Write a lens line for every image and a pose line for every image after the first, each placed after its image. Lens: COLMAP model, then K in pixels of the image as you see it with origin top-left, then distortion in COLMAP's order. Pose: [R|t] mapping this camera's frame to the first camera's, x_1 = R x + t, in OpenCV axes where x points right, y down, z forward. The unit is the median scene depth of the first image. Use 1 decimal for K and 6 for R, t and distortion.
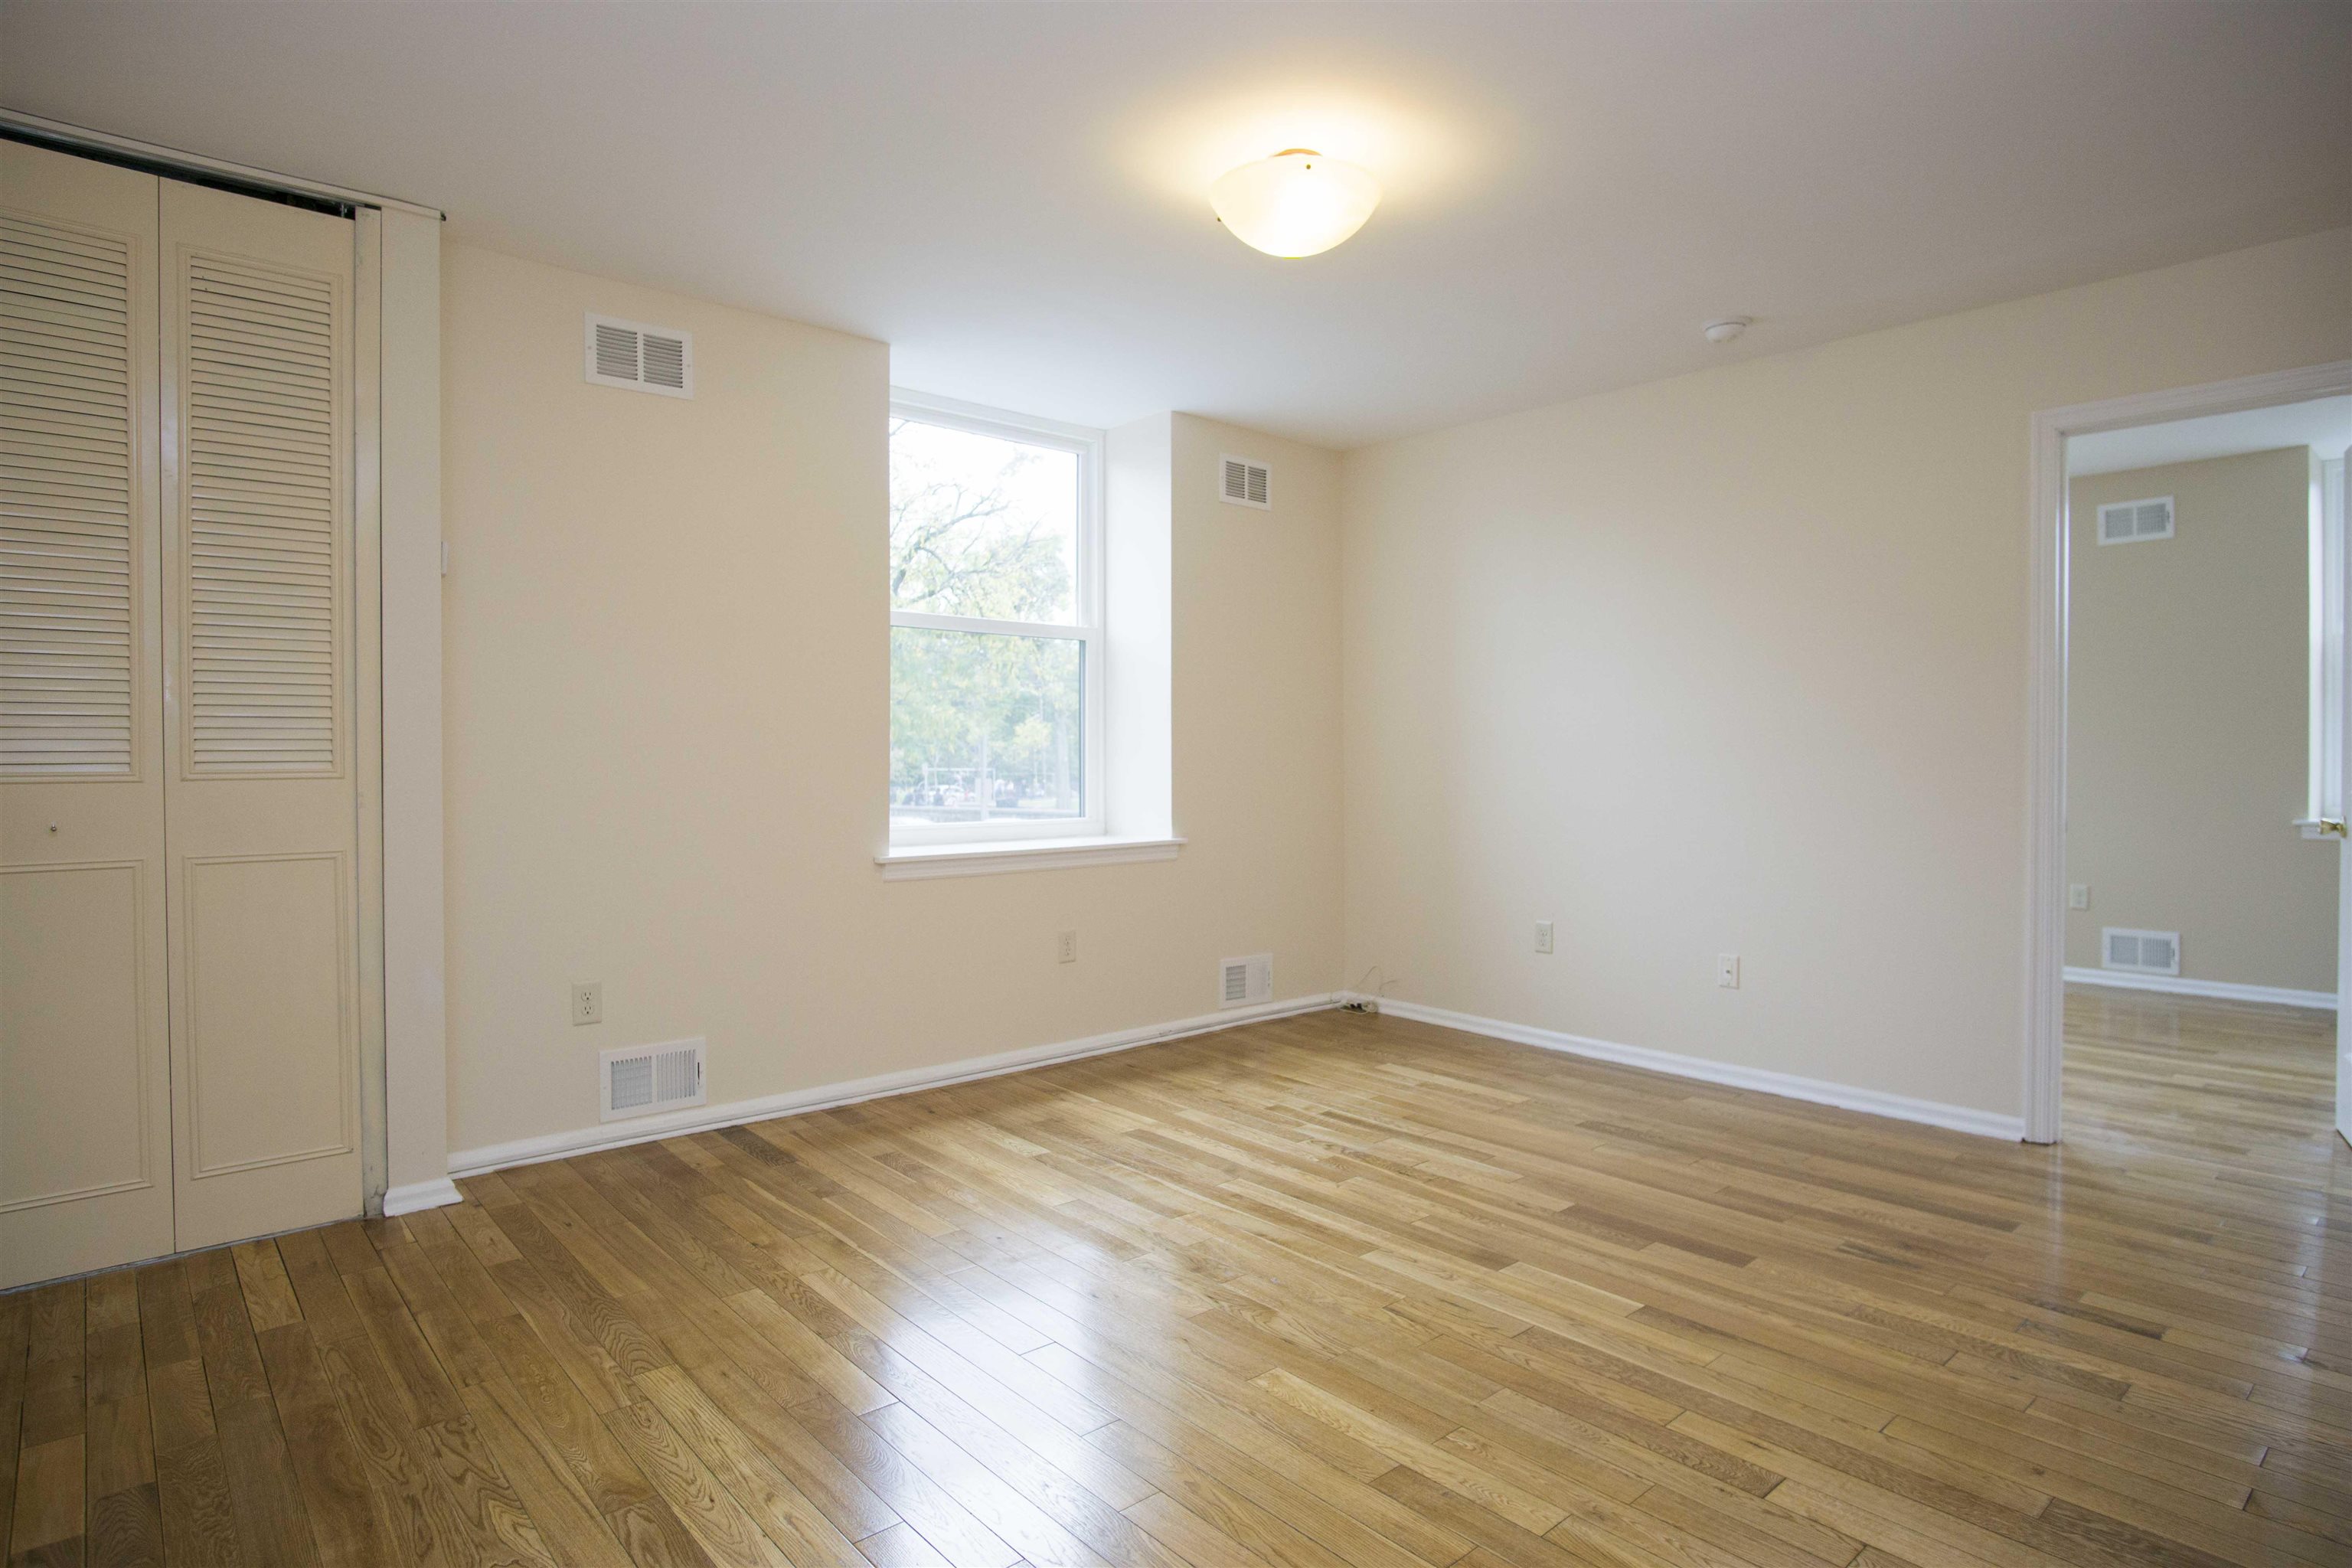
lens RADIAL K [[1258.8, 0, 1175.1], [0, 1258.8, 773.5], [0, 0, 1]] dist [-0.034474, 0.010822]
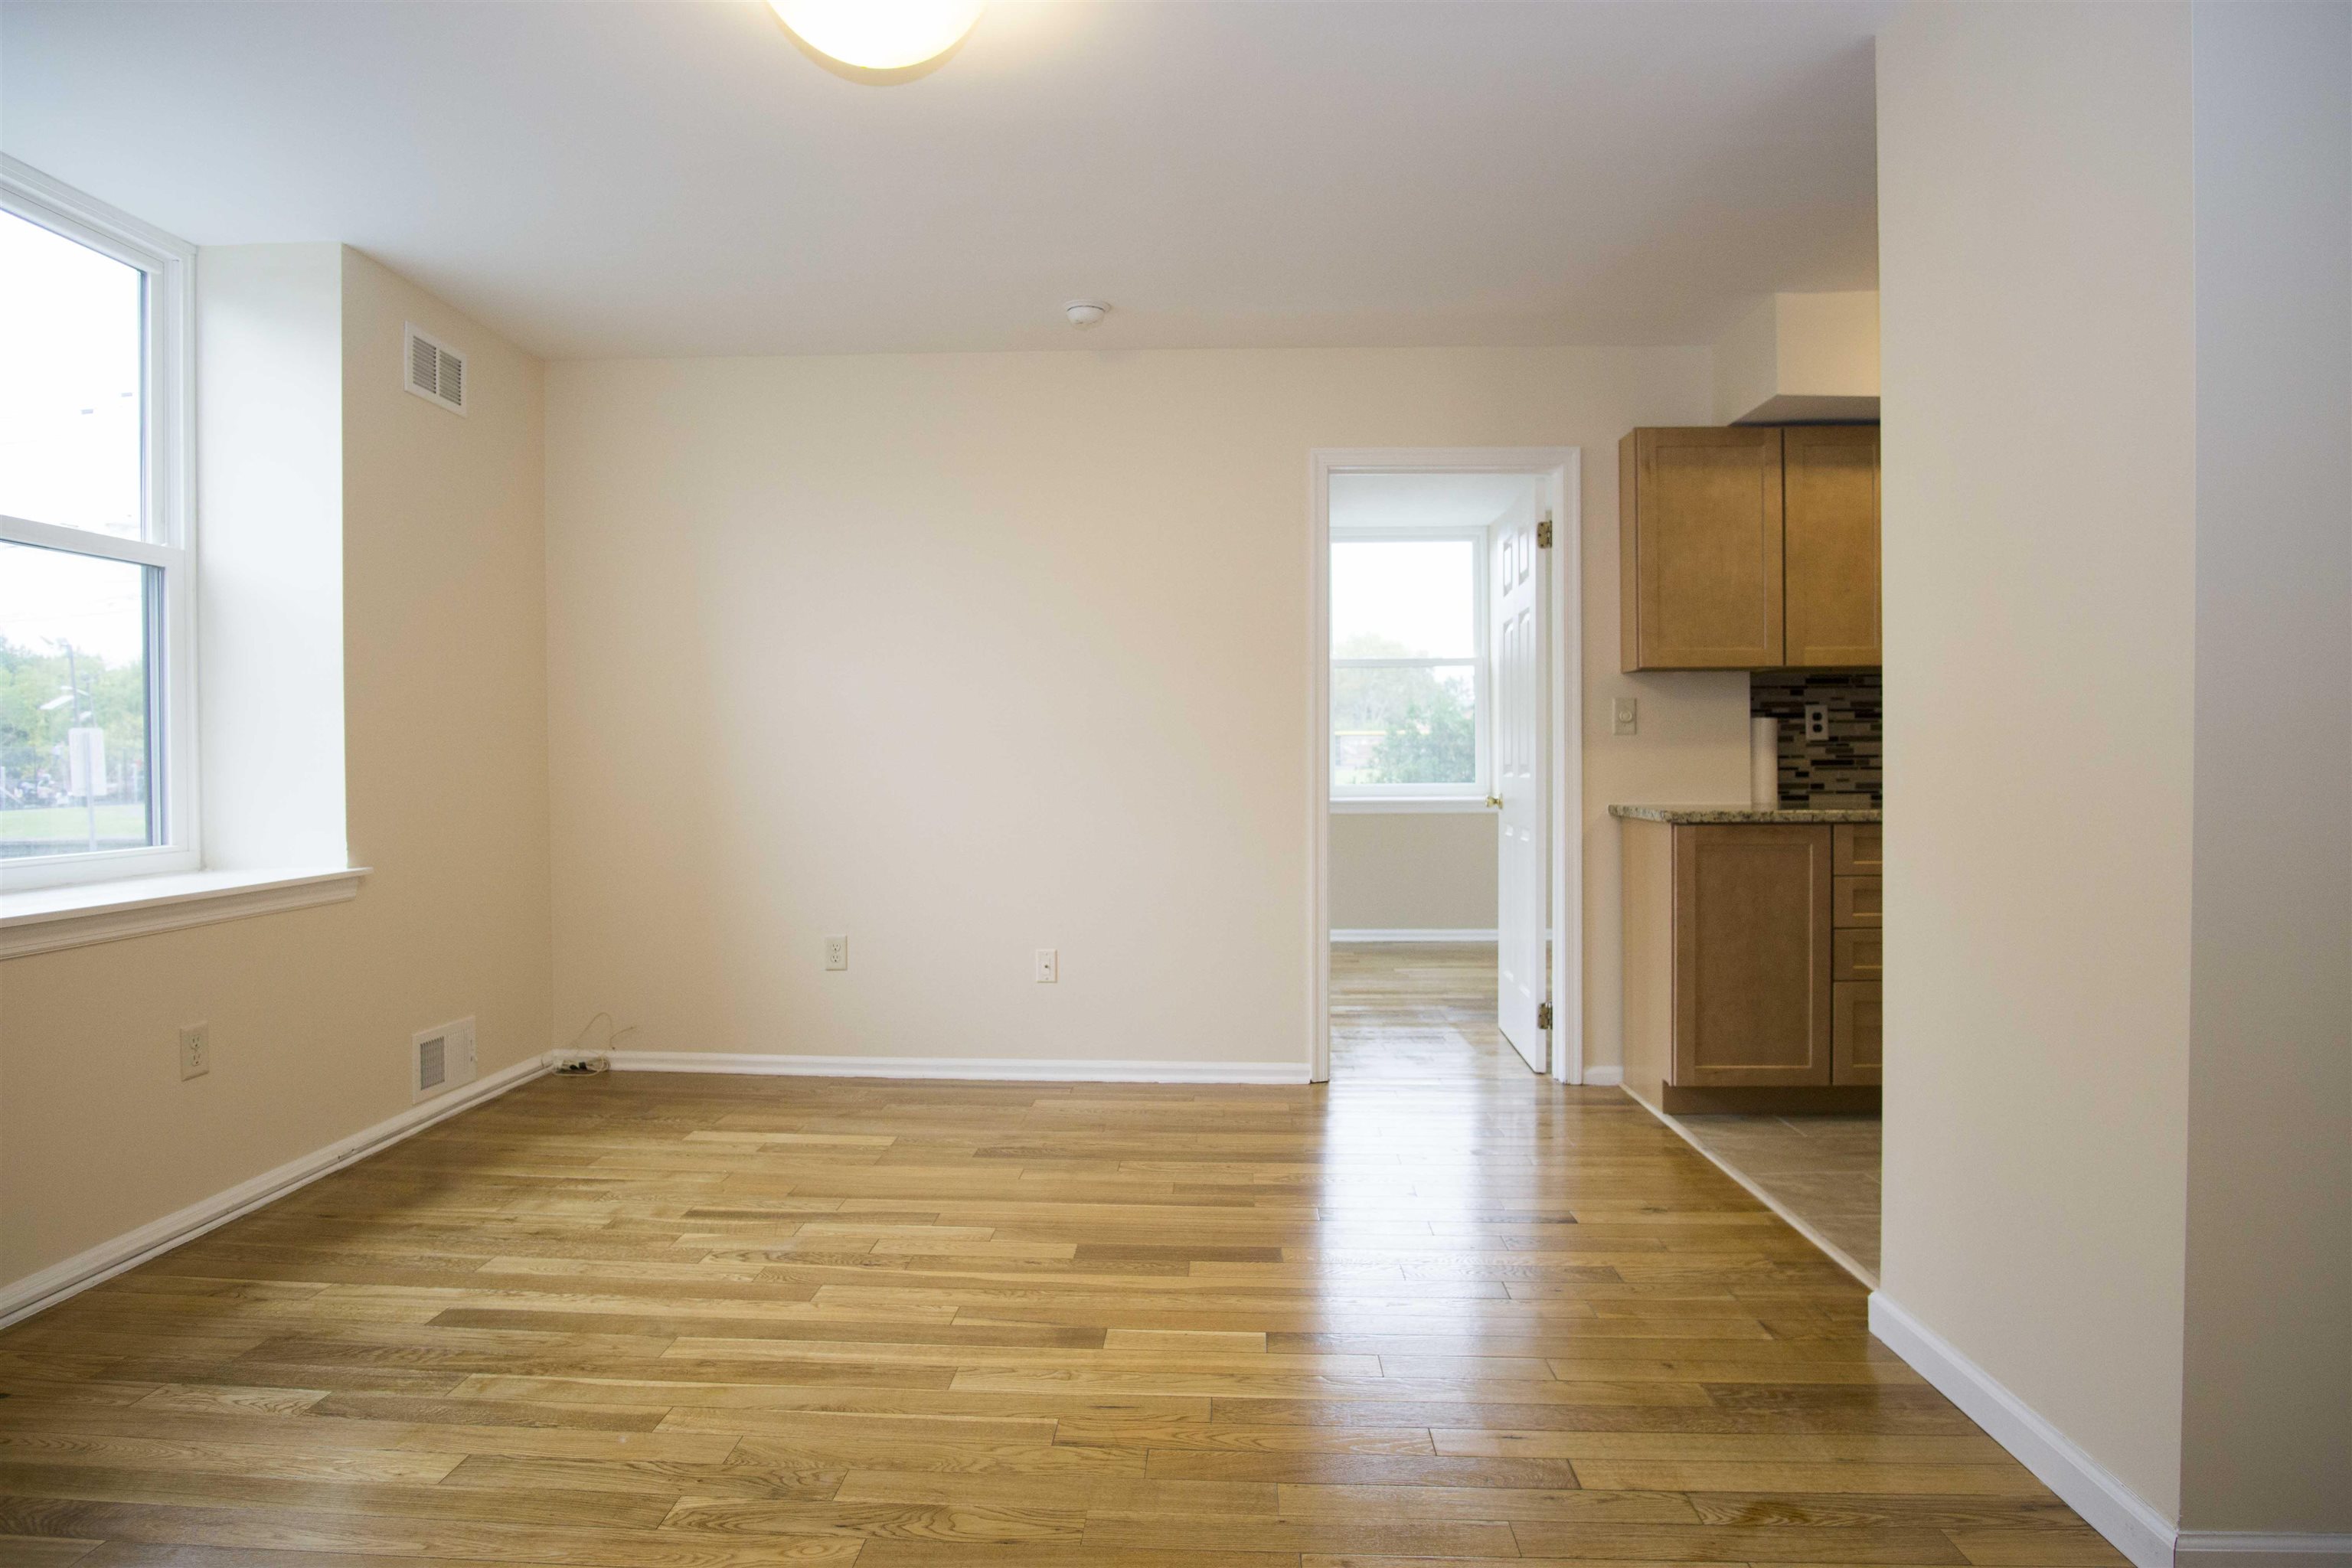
lens RADIAL K [[1258.8, 0, 1175.1], [0, 1258.8, 773.5], [0, 0, 1]] dist [-0.034474, 0.010822]
pose [[0.695037, -0.012558, 0.718864, -0.237009], [0.012758, 0.999905, 0.005132, 0.002699], [-0.718861, 0.005605, 0.695132, 0.280961]]
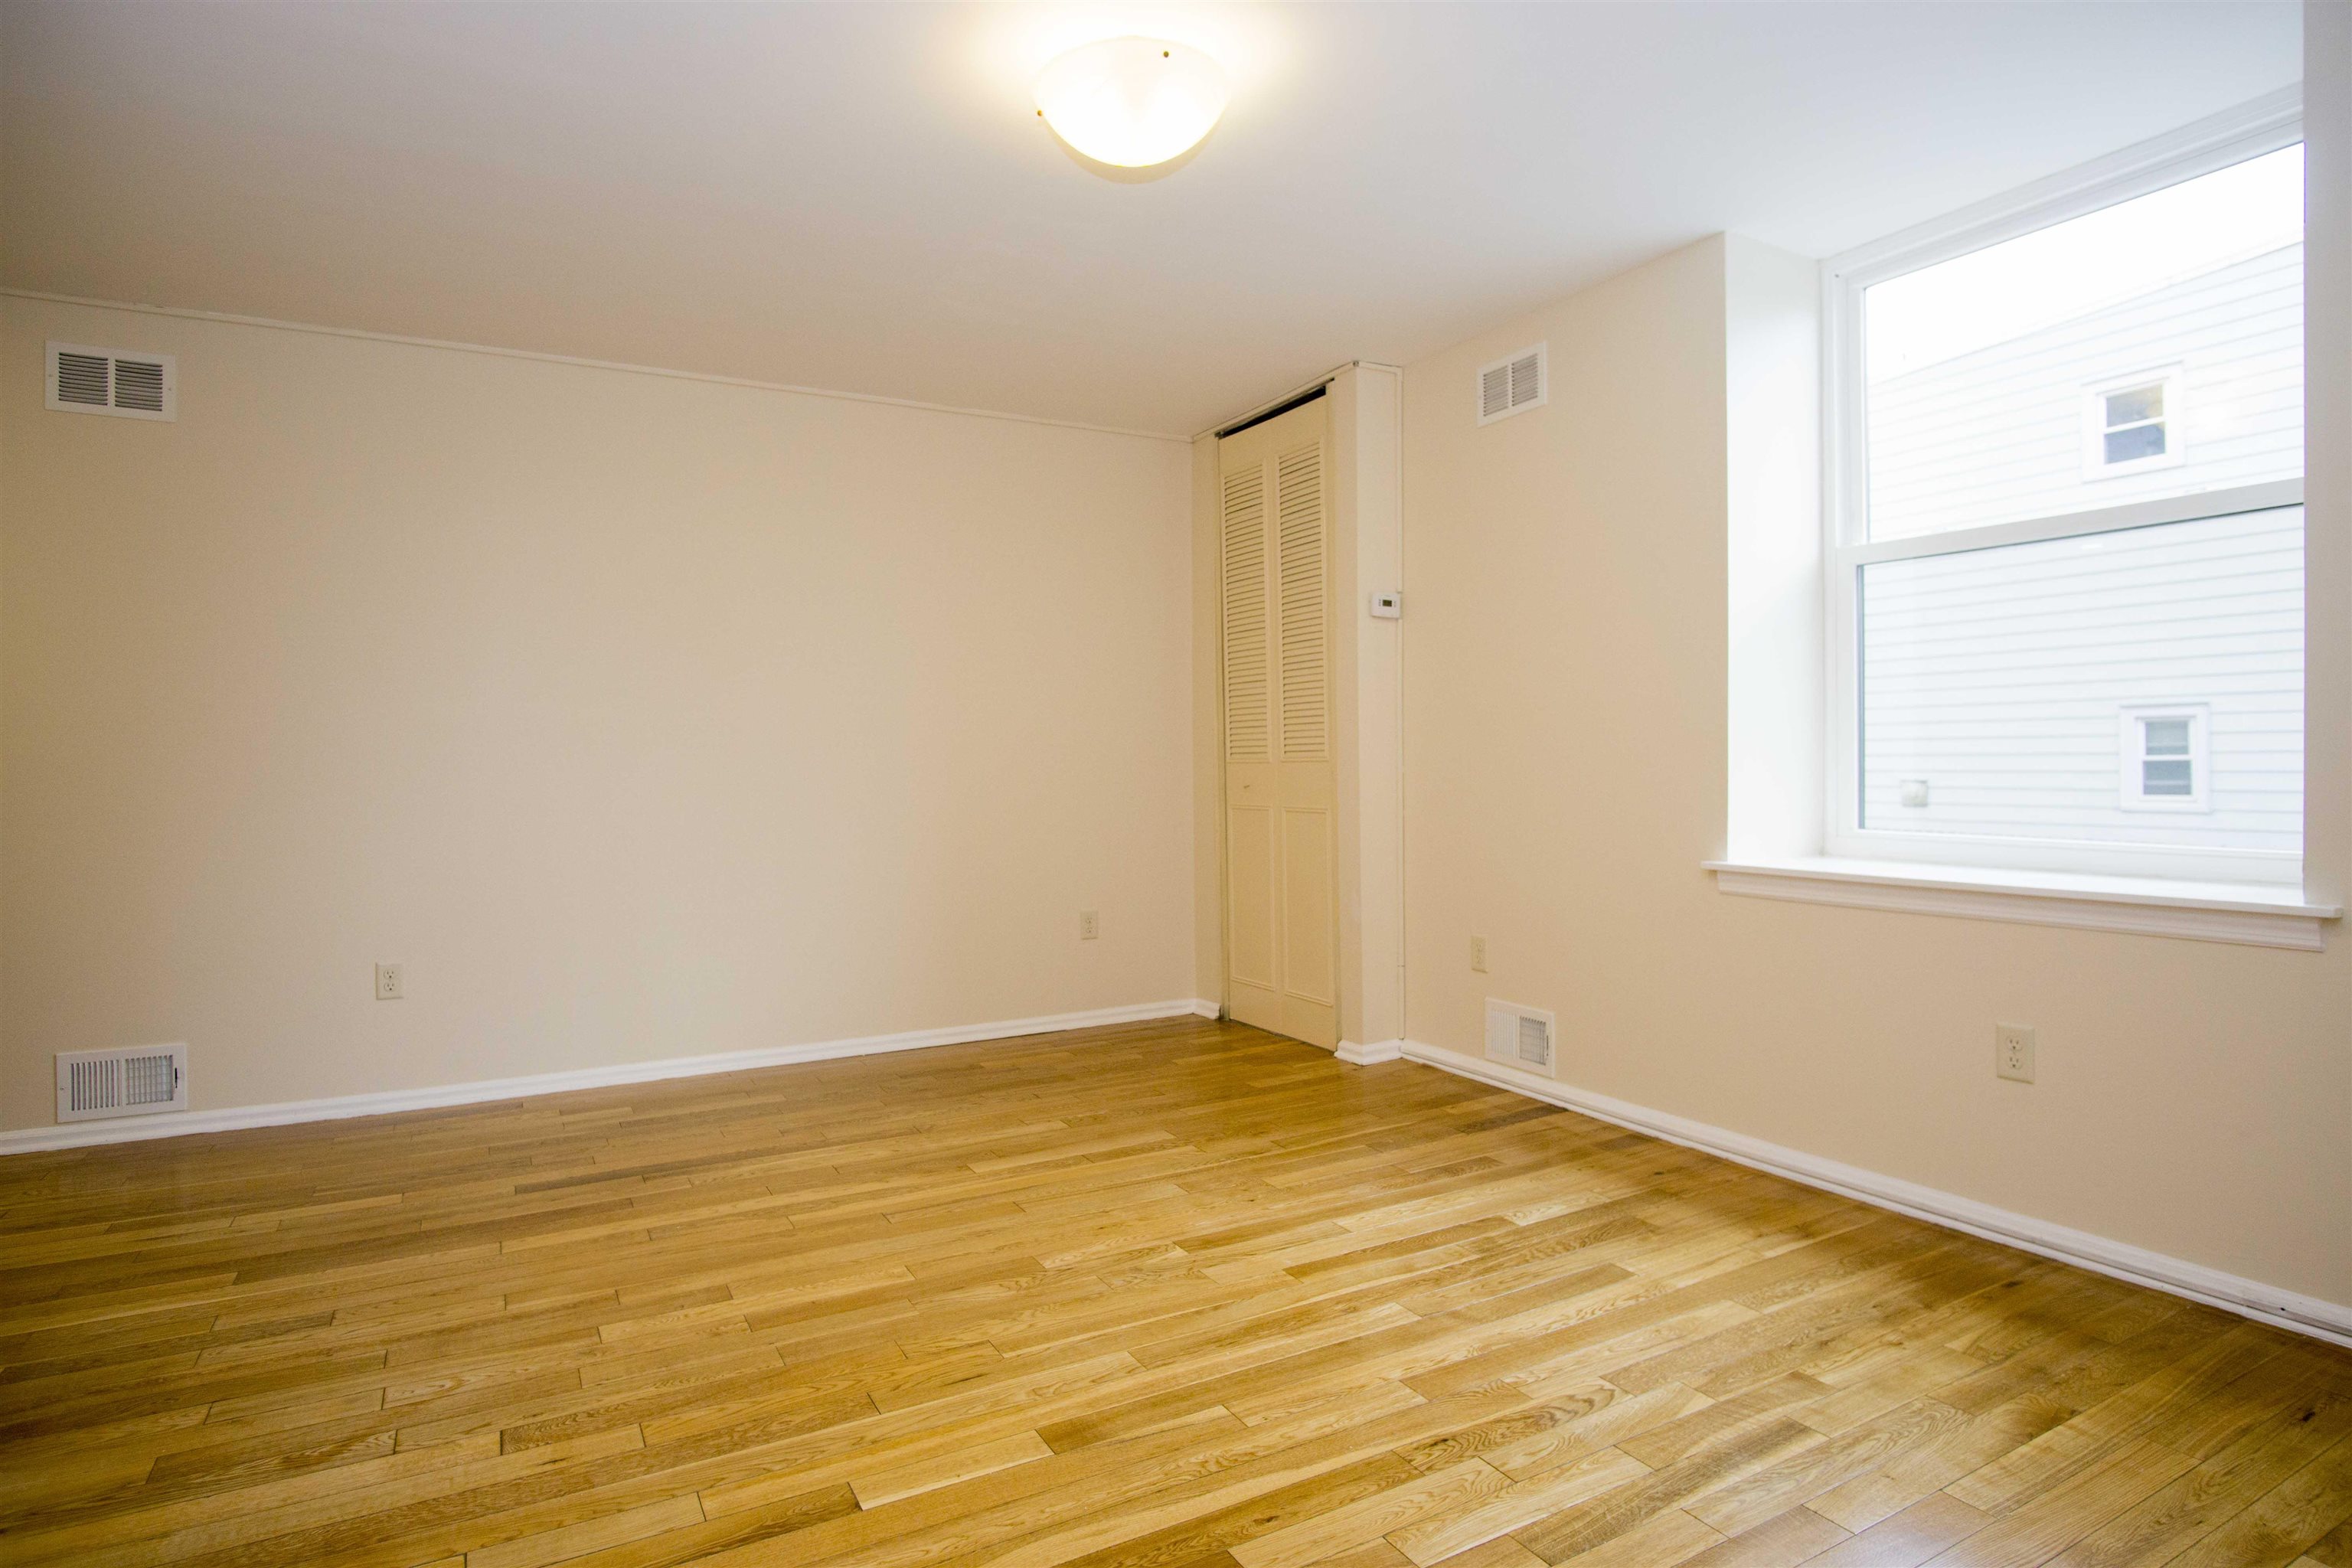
lens RADIAL K [[1258.8, 0, 1175.1], [0, 1258.8, 773.5], [0, 0, 1]] dist [-0.034474, 0.010822]
pose [[-0.212417, 0.011778, -0.977108, 0.724869], [-0.003978, 0.999909, 0.012918, -0.001263], [0.977171, 0.006631, -0.212351, 0.933996]]
